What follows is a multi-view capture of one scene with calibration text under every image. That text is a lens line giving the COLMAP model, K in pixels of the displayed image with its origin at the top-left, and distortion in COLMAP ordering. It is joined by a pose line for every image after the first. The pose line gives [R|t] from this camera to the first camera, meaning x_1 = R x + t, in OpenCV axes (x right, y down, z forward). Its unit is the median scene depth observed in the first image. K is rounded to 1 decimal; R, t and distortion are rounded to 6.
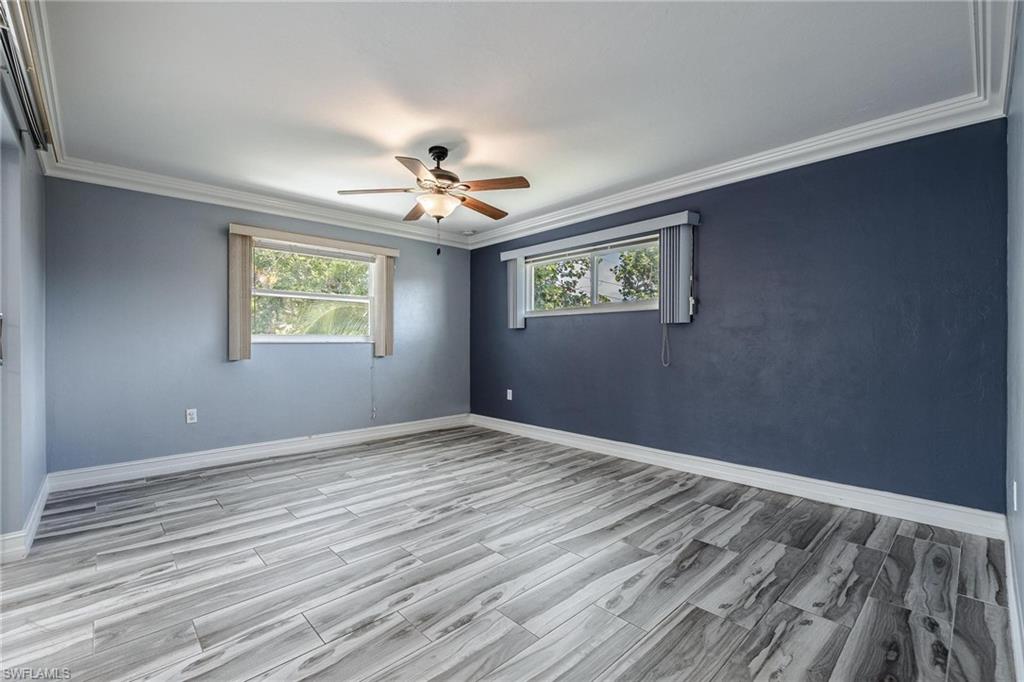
lens RADIAL K [[441.2, 0, 512.0], [0, 441.2, 341.0], [0, 0, 1]] dist [0.001688, 0.000142]
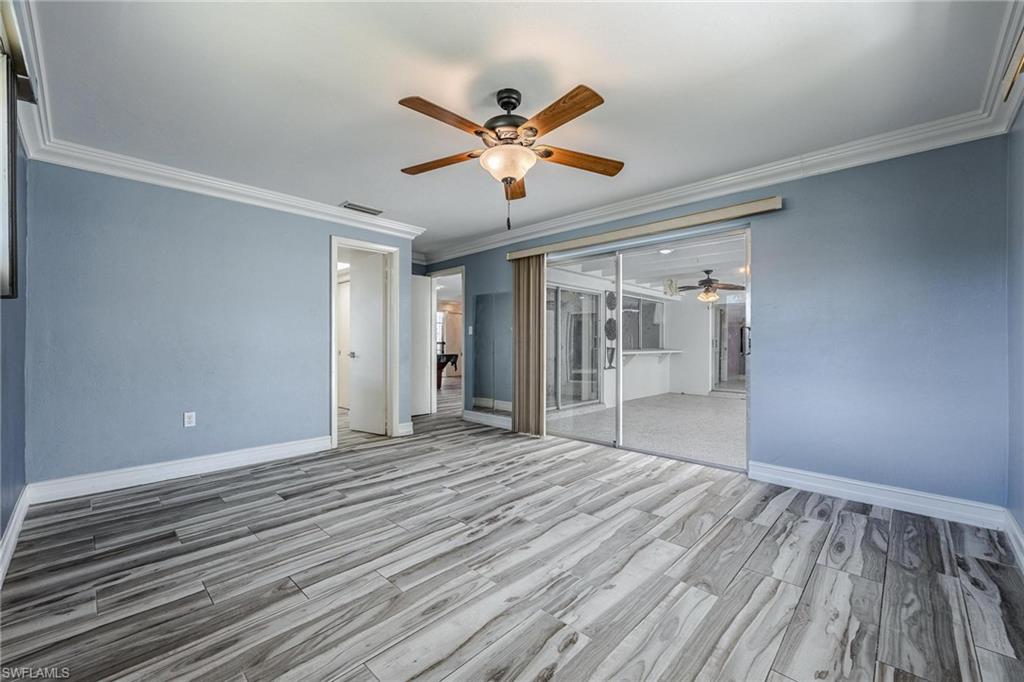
lens RADIAL K [[412.3, 0, 528.5], [0, 412.3, 346.5], [0, 0, 1]] dist [0.000477, 0.000036]
pose [[-0.997541, 0.002724, -0.070032, -0.156574], [0.002482, 0.999991, 0.003548, 0.008104], [0.070041, 0.003365, -0.997538, 1.784885]]
